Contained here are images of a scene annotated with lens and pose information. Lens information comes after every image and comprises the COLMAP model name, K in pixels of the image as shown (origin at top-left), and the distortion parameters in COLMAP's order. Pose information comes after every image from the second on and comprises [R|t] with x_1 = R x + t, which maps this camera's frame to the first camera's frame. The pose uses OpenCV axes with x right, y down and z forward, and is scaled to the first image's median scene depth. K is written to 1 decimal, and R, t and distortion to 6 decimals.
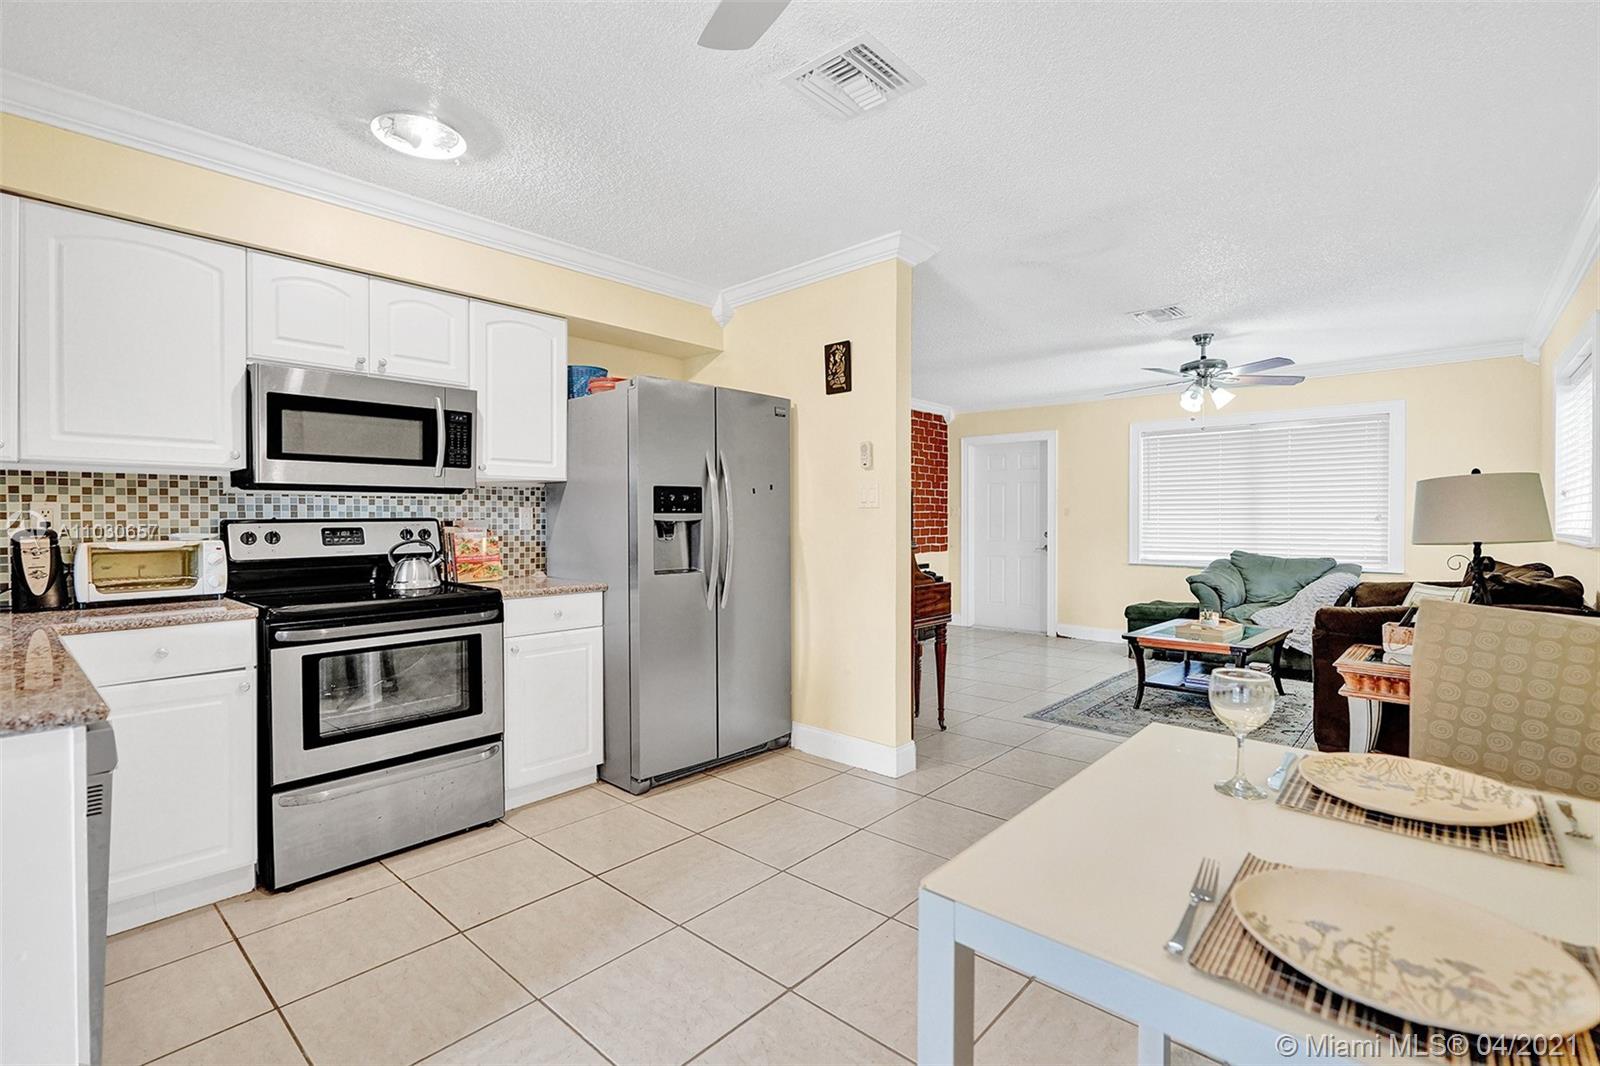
lens RADIAL K [[733.9, 0, 810.8], [0, 733.9, 528.5], [0, 0, 1]] dist [-0.013237, 0.006790]
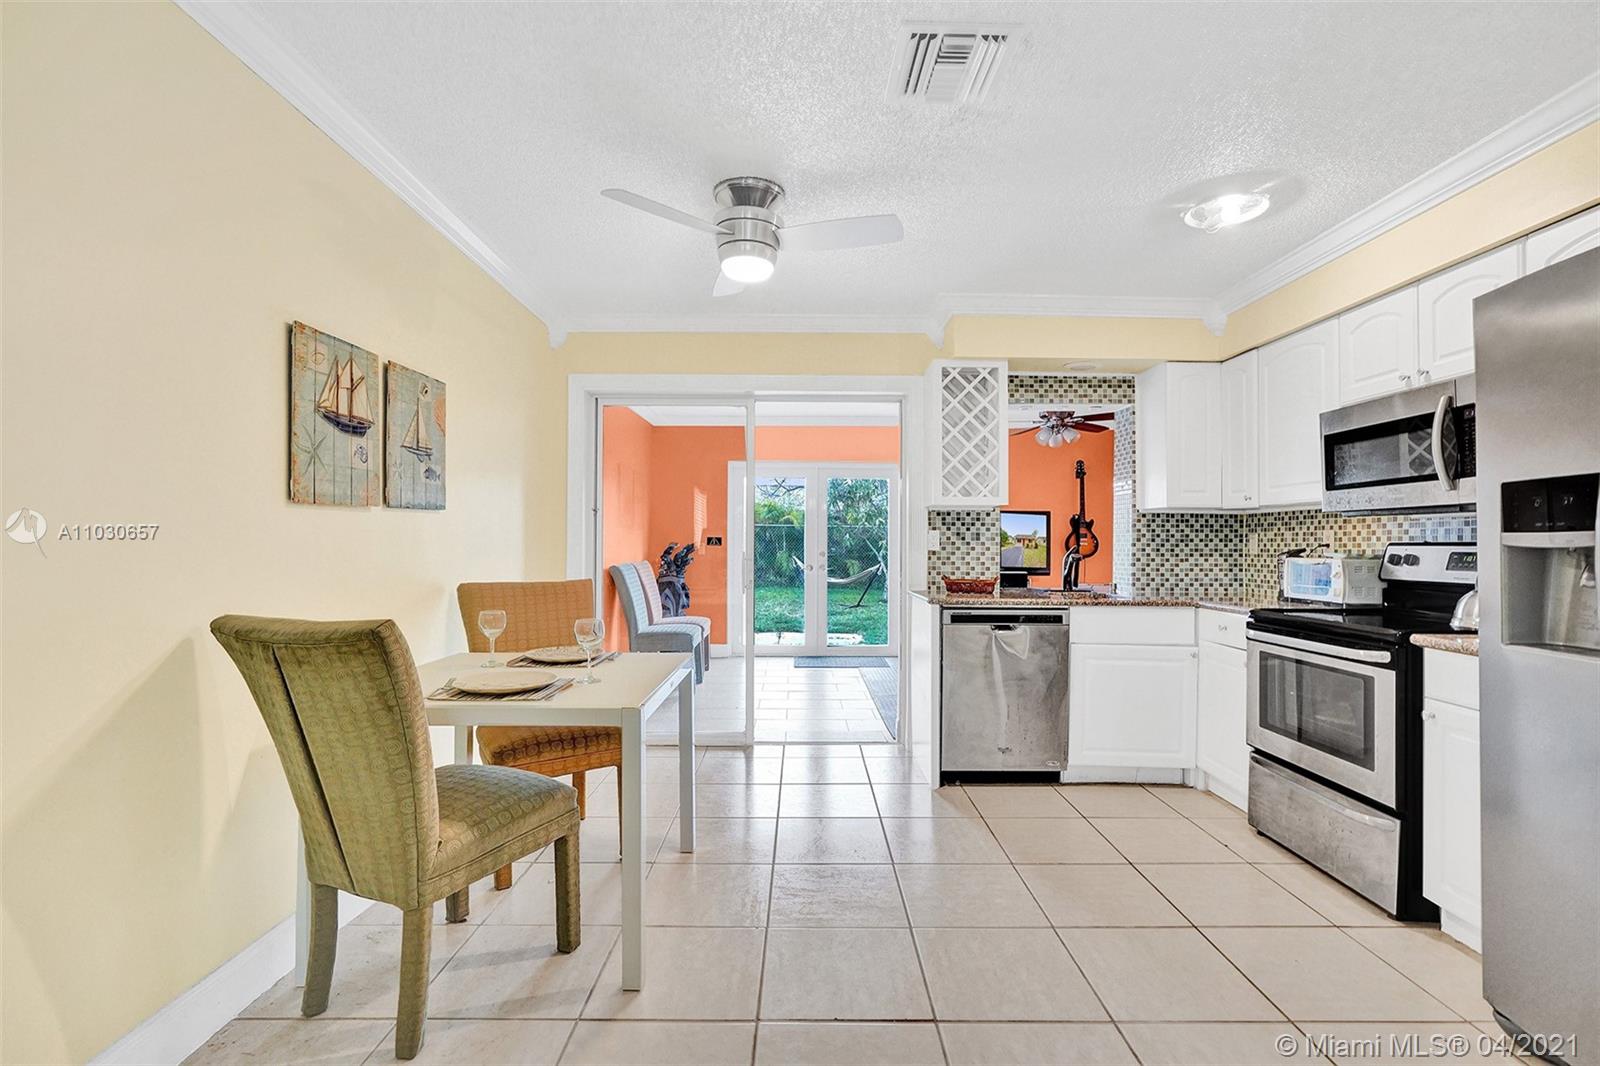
lens RADIAL K [[733.9, 0, 812.6], [0, 733.9, 536.7], [0, 0, 1]] dist [-0.013237, 0.006790]
pose [[-0.743153, -0.004292, -0.669108, 0.518527], [-0.011652, 0.999911, 0.006527, -0.015225], [0.669020, 0.012647, -0.743136, 1.027009]]
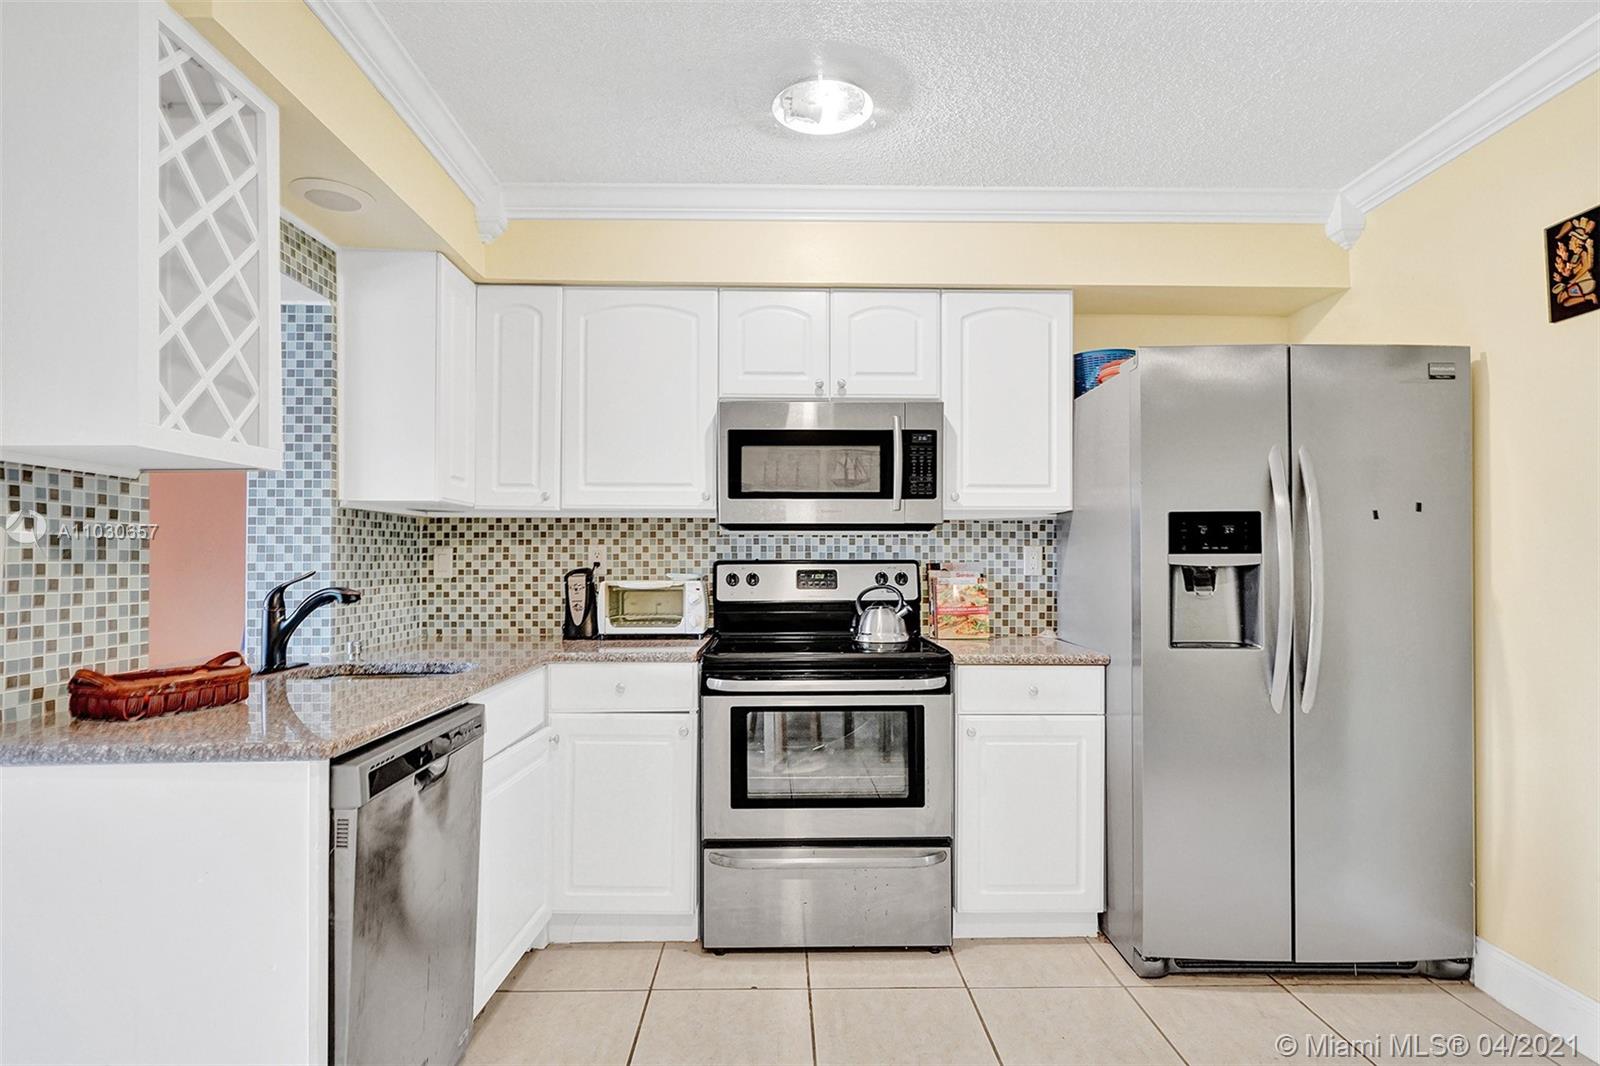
lens RADIAL K [[855.8, 0, 783.9], [0, 855.8, 554.0], [0, 0, 1]] dist [-0.001048, 0.001387]
pose [[0.671870, -0.000772, -0.740669, 0.117105], [-0.013583, 0.999818, -0.013363, -0.005728], [0.740545, 0.019039, 0.671737, 0.223873]]
